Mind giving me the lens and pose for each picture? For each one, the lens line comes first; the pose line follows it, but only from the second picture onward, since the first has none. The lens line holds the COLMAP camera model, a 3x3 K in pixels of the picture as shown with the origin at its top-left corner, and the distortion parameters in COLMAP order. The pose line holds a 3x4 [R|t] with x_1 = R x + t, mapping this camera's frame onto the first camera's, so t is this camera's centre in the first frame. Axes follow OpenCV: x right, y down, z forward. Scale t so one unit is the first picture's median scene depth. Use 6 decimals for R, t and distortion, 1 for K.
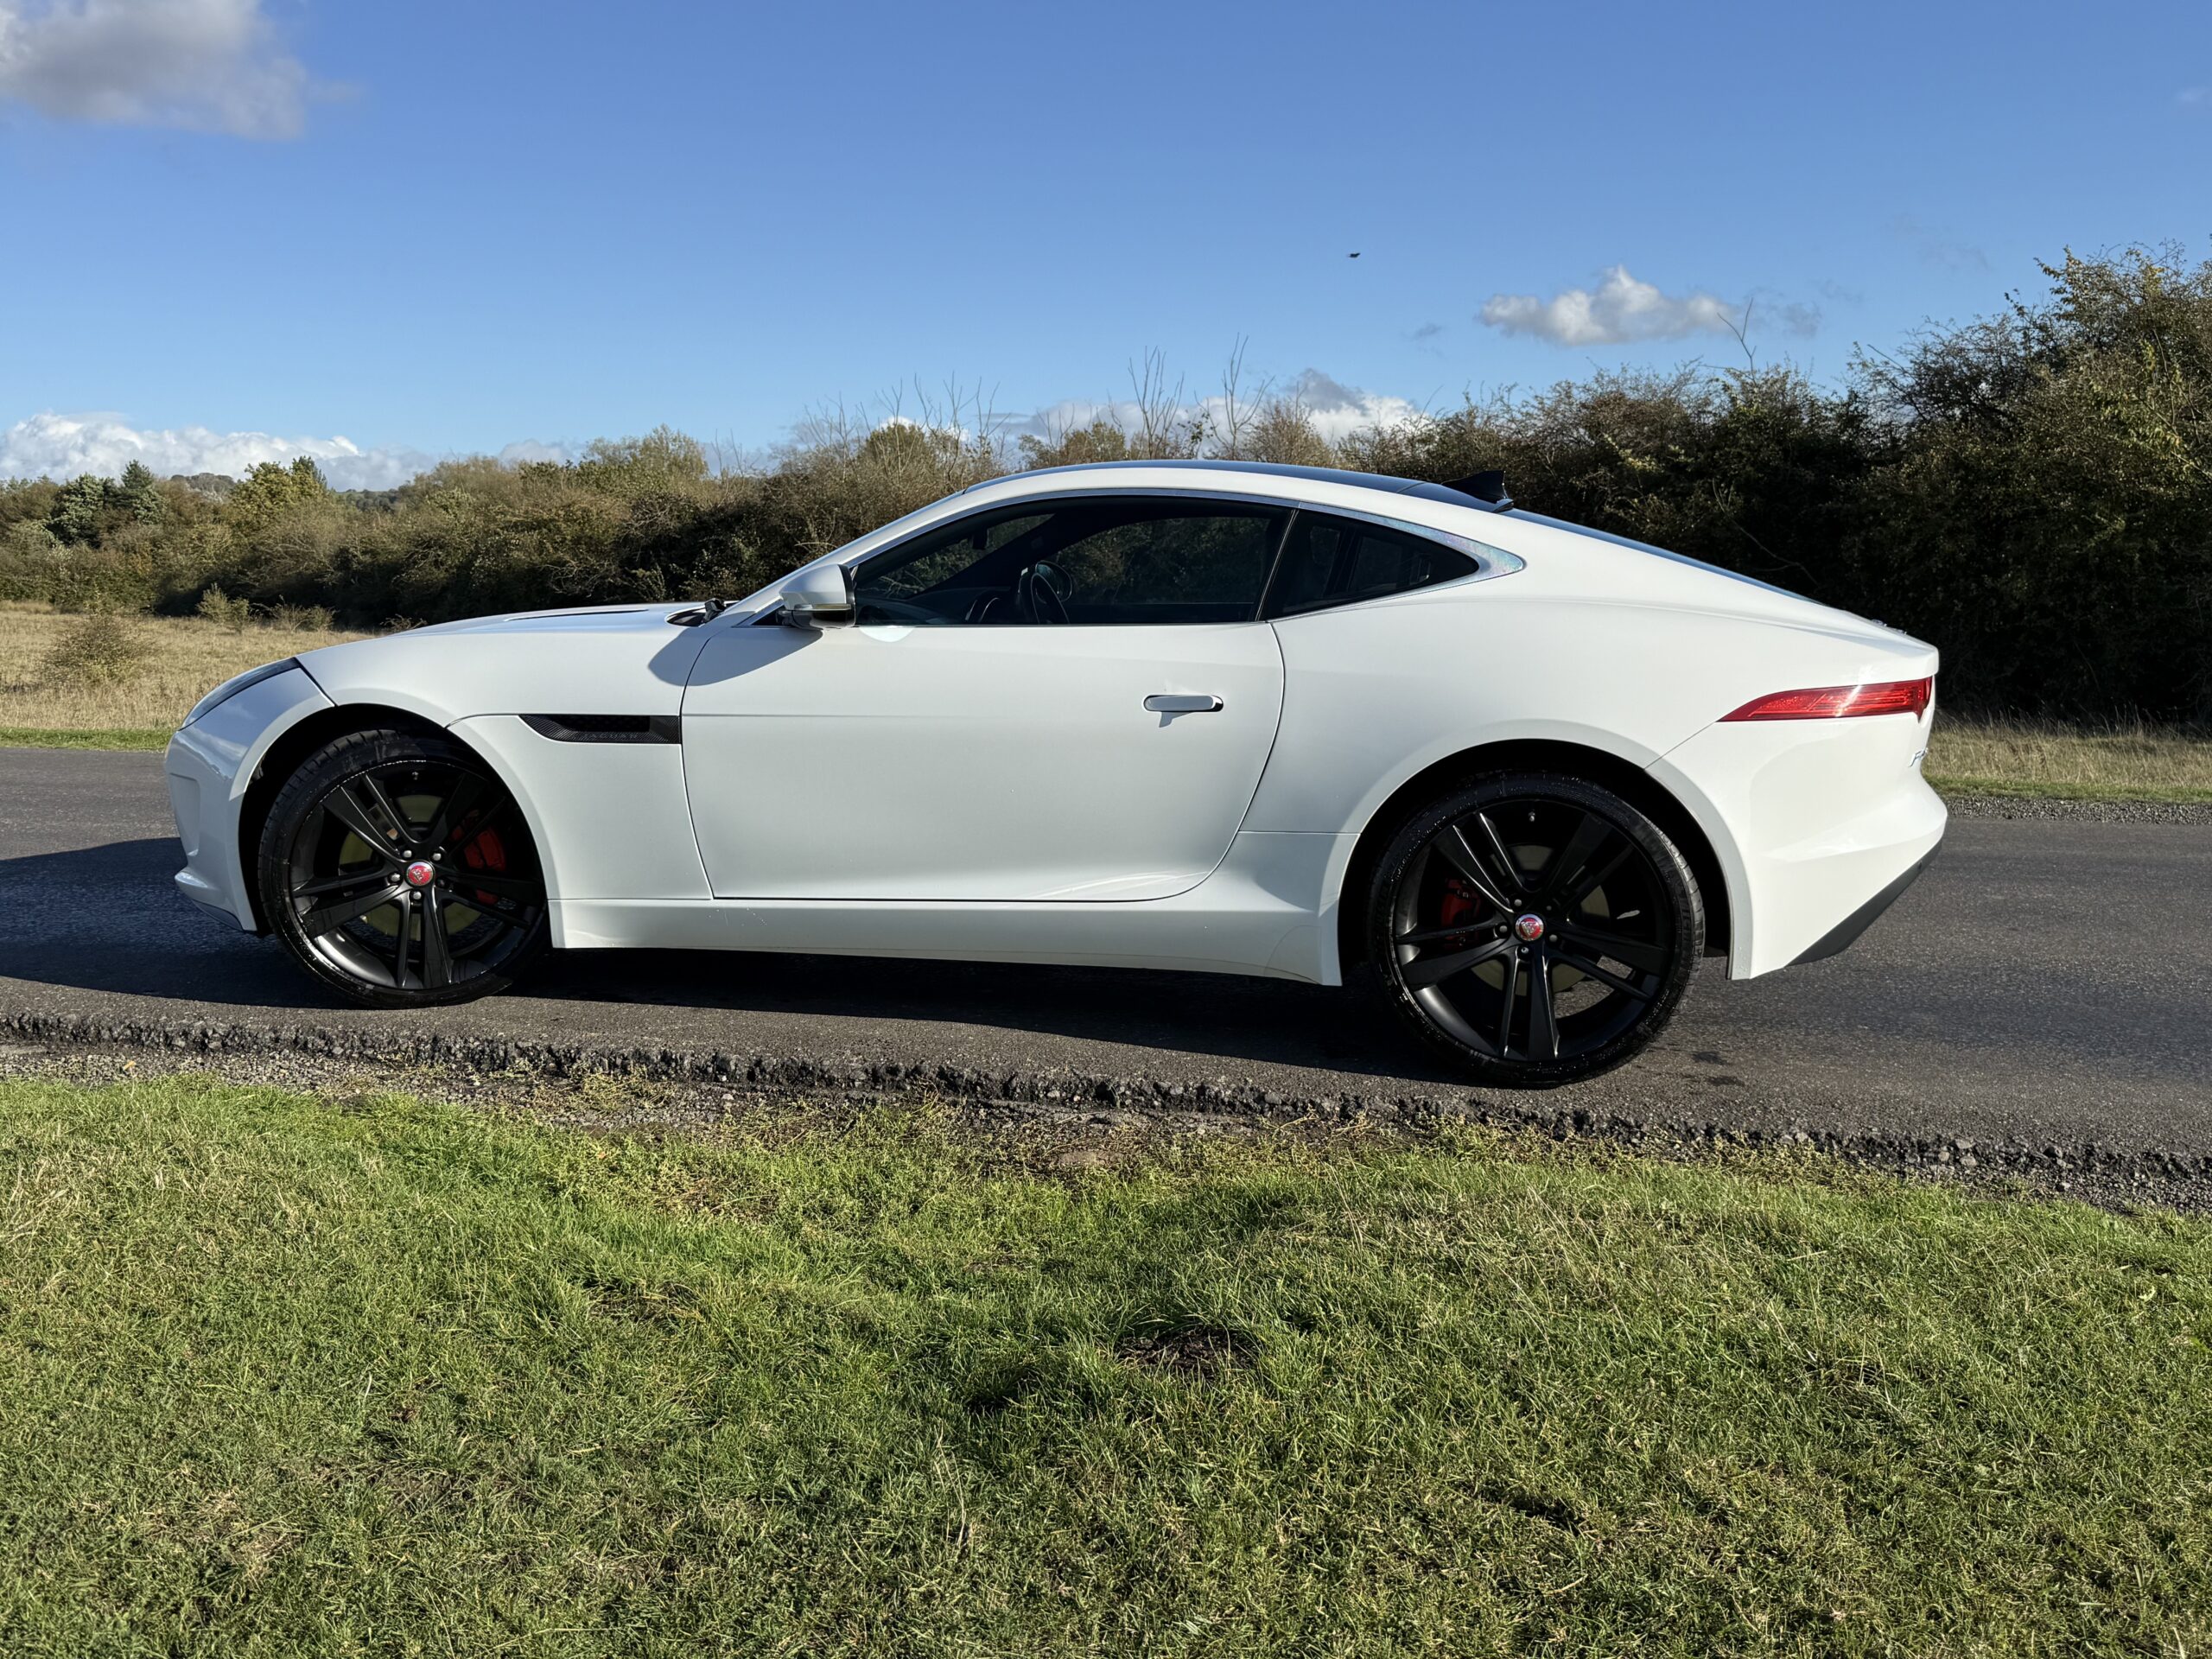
lens RADIAL K [[1933.2, 0, 1134.6], [0, 1933.2, 782.7], [0, 0, 1]] dist [0.141081, -0.272936]
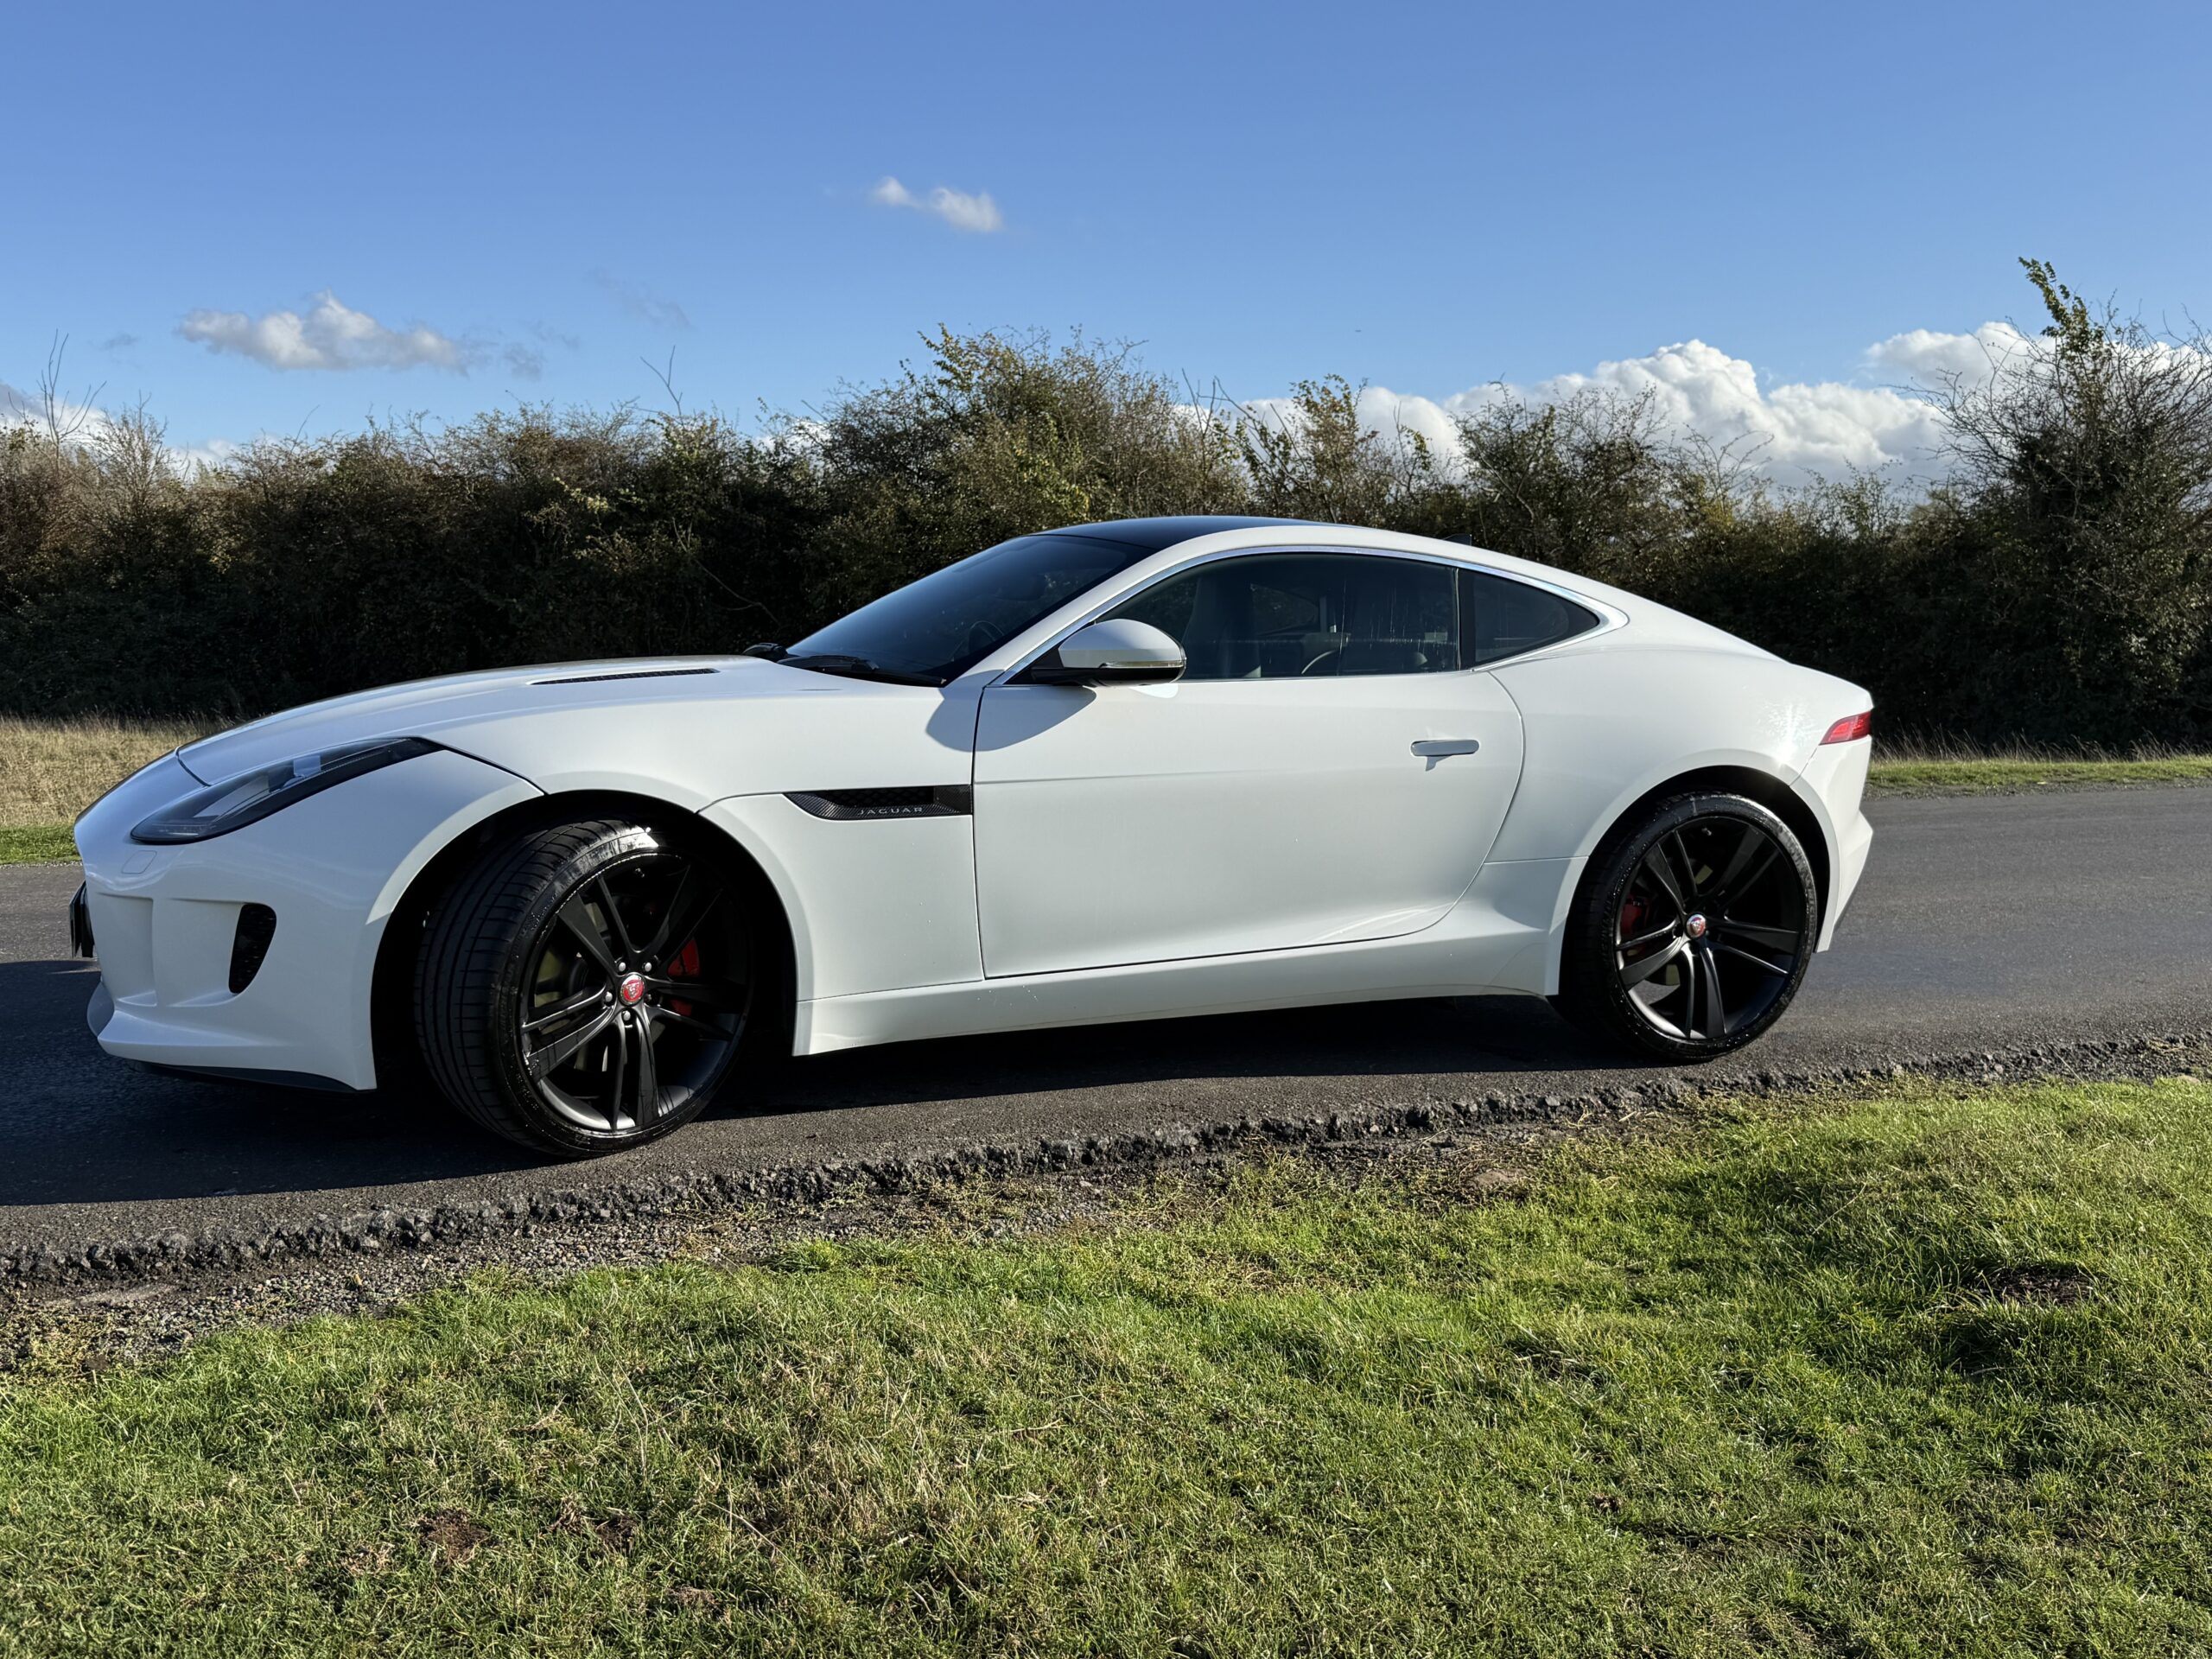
lens RADIAL K [[1933.2, 0, 1134.6], [0, 1933.2, 782.7], [0, 0, 1]] dist [0.141081, -0.272936]
pose [[0.820547, -0.049332, 0.569447, -0.689543], [0.059567, 0.998224, 0.000643, -0.030740], [-0.568467, 0.033393, 0.822028, 0.199918]]
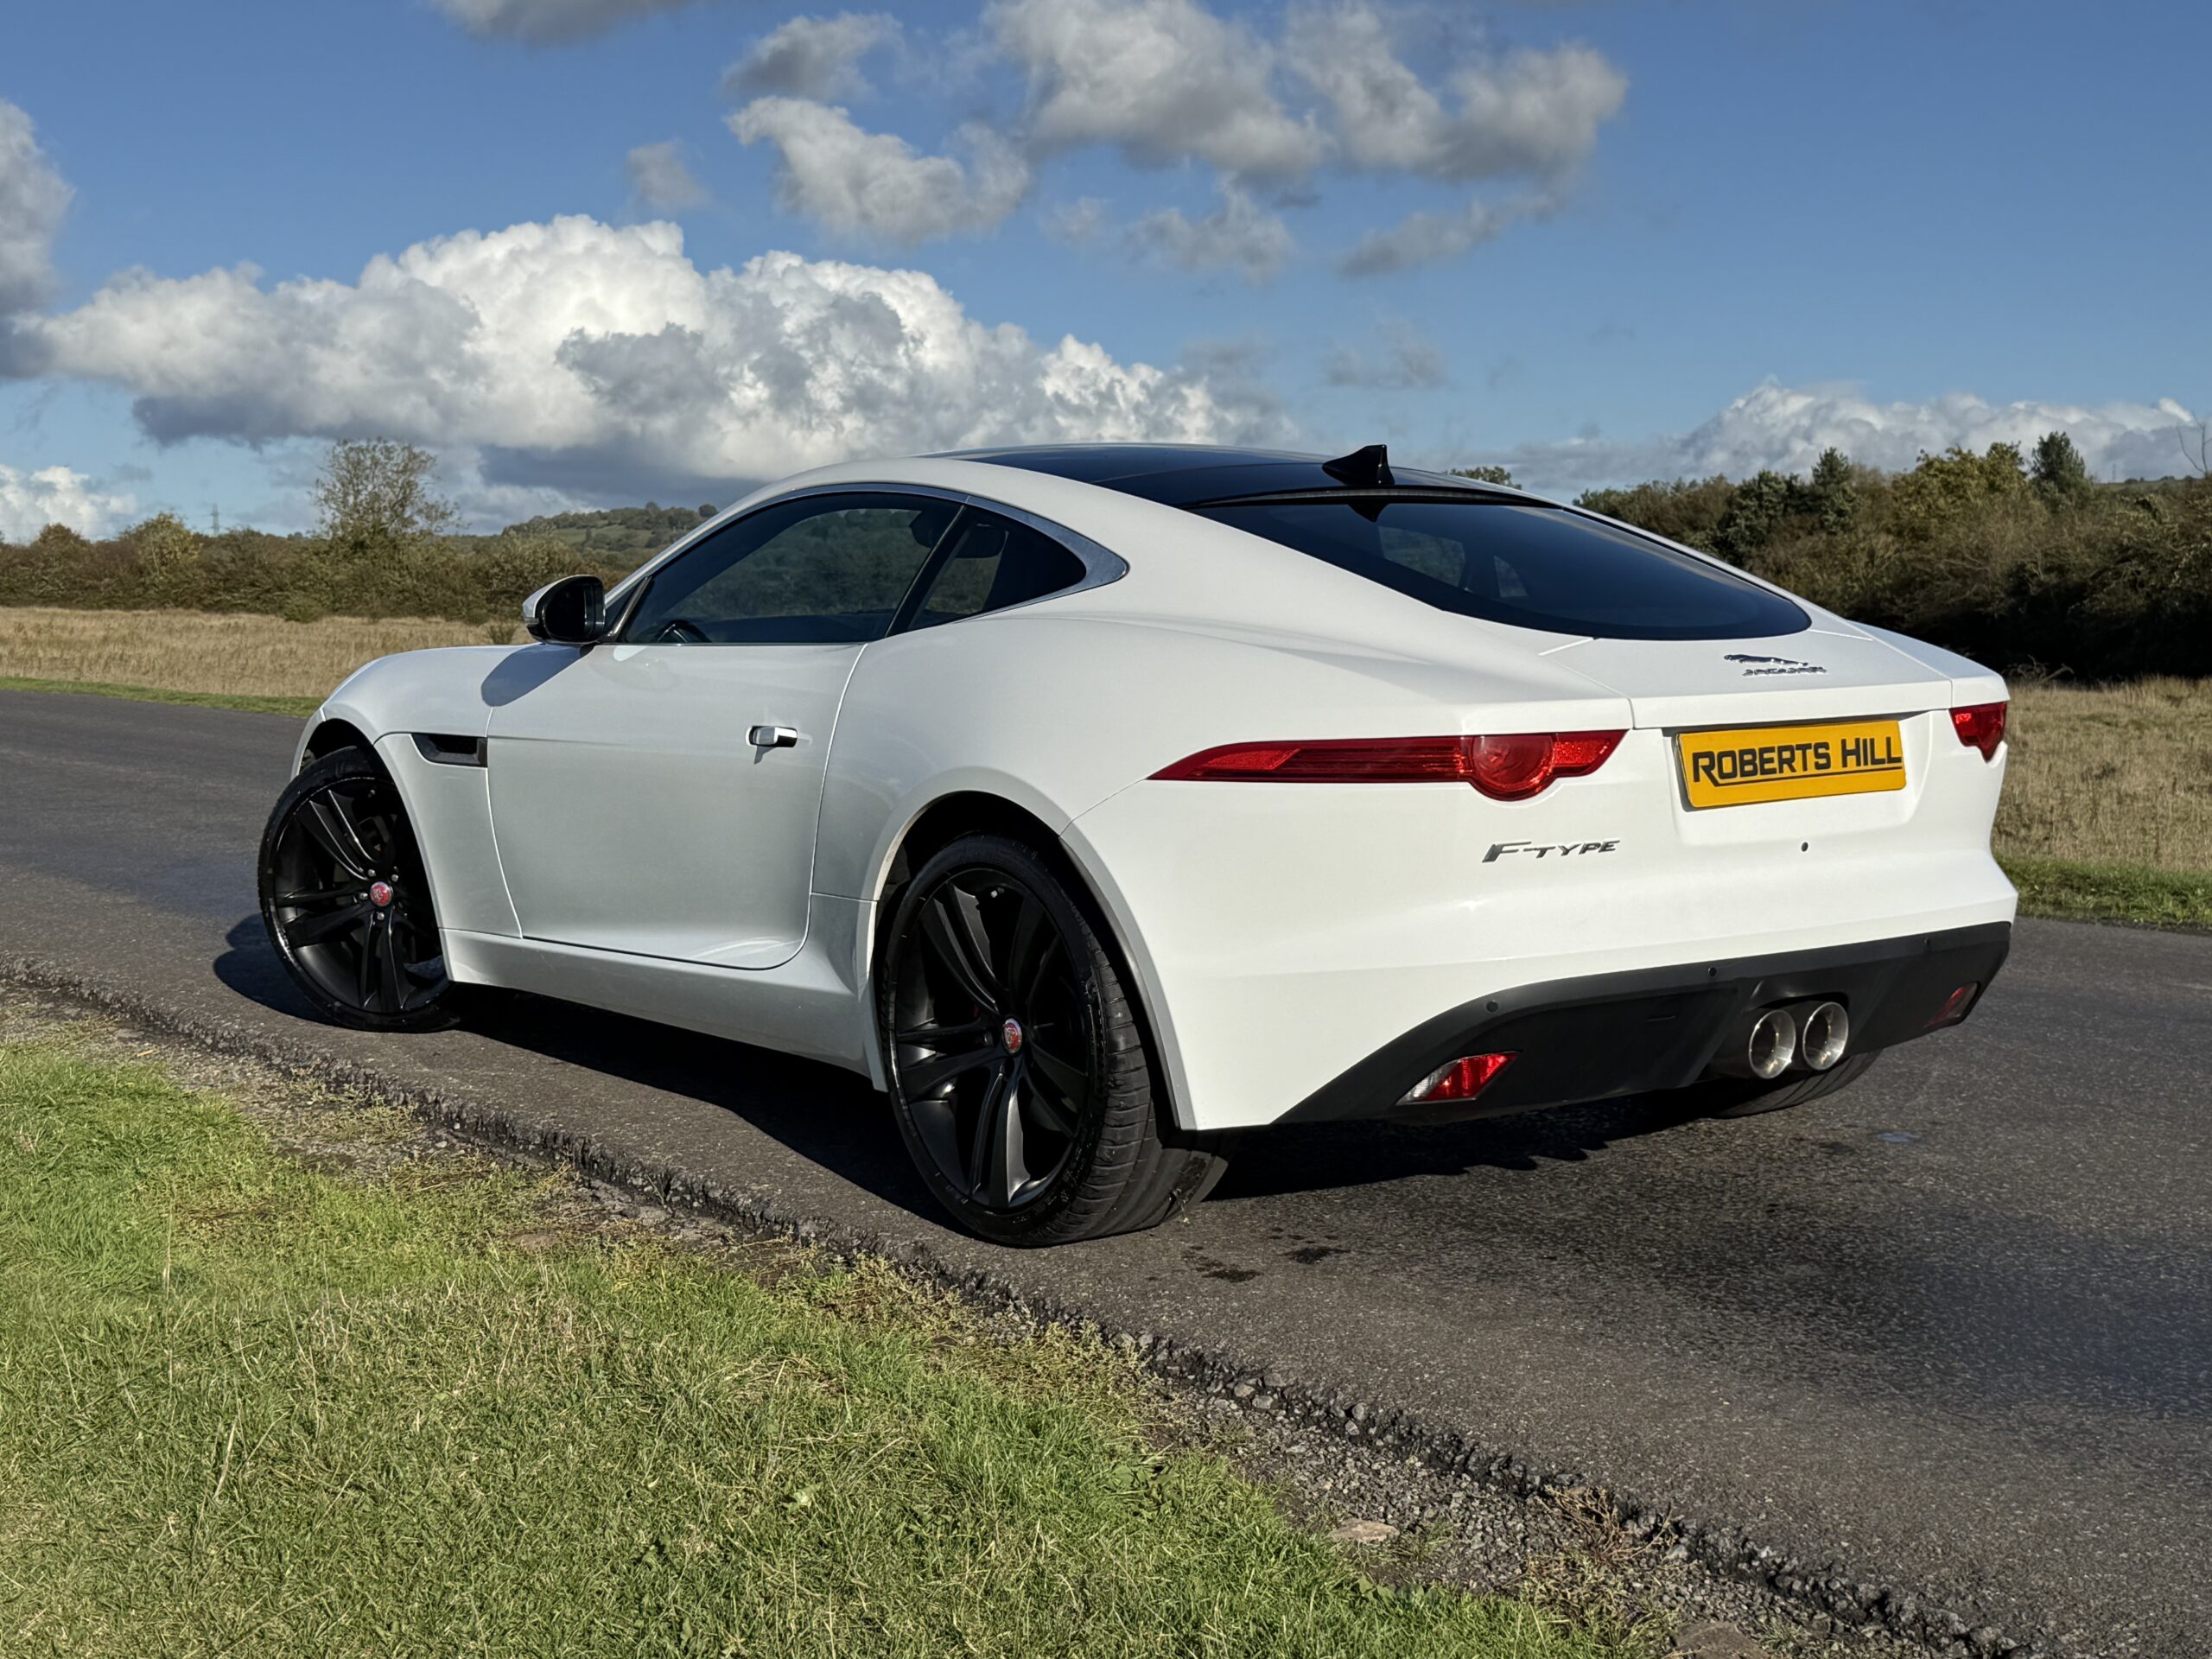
lens RADIAL K [[3026.5, 0, 1048.1], [0, 3026.5, 768.2], [0, 0, 1]] dist [0.182291, -0.038680]
pose [[0.737495, 0.037539, -0.674309, 0.947718], [-0.073974, 0.996936, -0.025407, -0.002241], [0.671289, 0.068619, 0.738013, 0.101098]]
